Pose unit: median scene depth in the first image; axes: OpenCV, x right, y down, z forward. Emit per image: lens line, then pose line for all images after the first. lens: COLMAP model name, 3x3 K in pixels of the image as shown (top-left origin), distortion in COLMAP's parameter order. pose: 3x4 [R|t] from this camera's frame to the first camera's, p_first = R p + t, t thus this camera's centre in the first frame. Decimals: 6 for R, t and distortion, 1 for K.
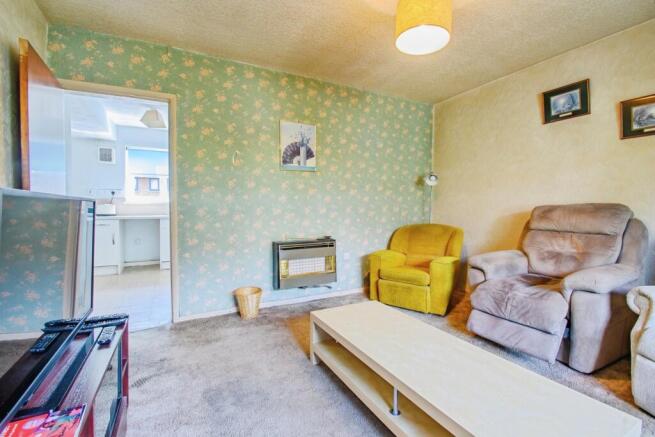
lens RADIAL K [[285.0, 0, 330.0], [0, 285.0, 217.4], [0, 0, 1]] dist [-0.013498, -0.000174]
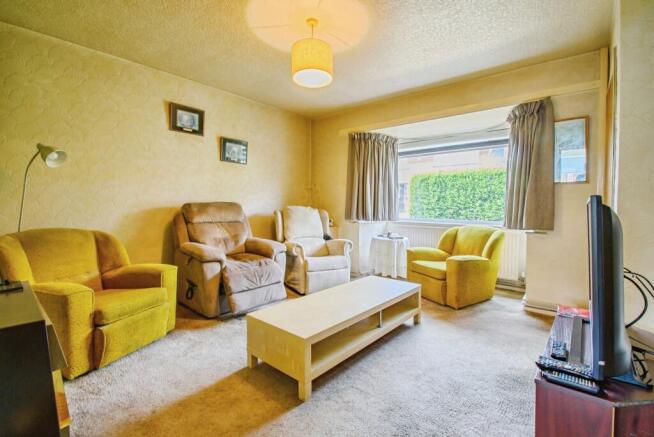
lens RADIAL K [[301.8, 0, 328.1], [0, 301.8, 207.7], [0, 0, 1]] dist [0.000806, -0.000066]
pose [[-0.347885, -0.011304, 0.937469, -0.514276], [0.019256, 0.999630, 0.019199, -0.026874], [-0.937340, 0.024731, -0.347538, 0.718710]]
